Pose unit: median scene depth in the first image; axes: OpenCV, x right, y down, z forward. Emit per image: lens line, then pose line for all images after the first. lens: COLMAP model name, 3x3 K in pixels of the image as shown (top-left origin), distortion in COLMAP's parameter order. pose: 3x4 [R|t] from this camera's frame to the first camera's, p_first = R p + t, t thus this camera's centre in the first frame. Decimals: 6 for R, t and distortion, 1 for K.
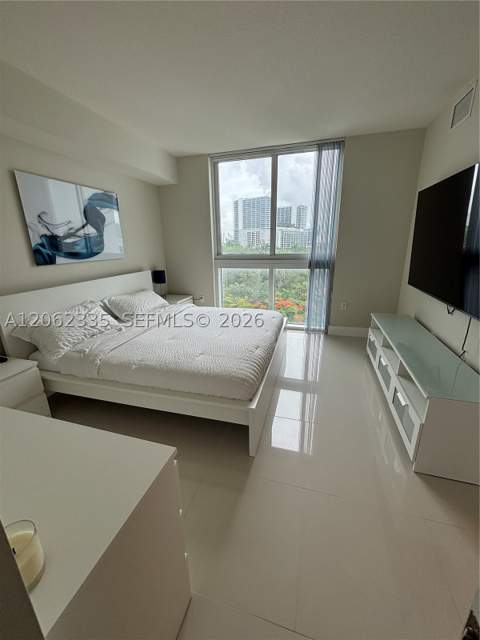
lens RADIAL K [[257.9, 0, 243.2], [0, 257.9, 322.8], [0, 0, 1]] dist [-0.003143, -0.001715]
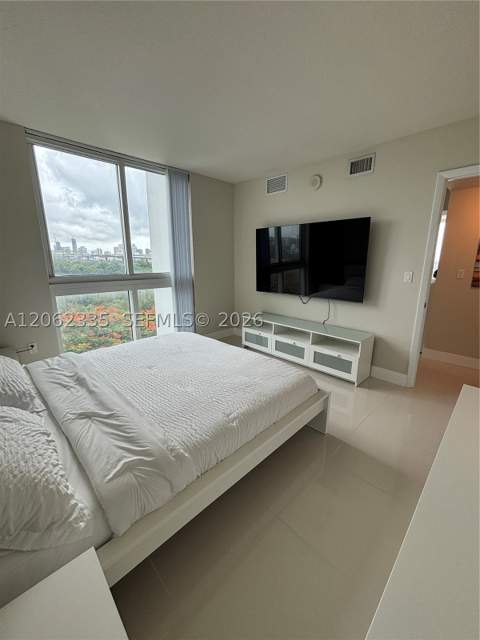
lens RADIAL K [[257.9, 0, 242.6], [0, 257.9, 320.5], [0, 0, 1]] dist [-0.003143, -0.001715]
pose [[0.473573, -0.190736, 0.859854, -0.525728], [0.248927, 0.965452, 0.077061, -0.092573], [-0.844846, 0.177547, 0.504691, 0.286337]]
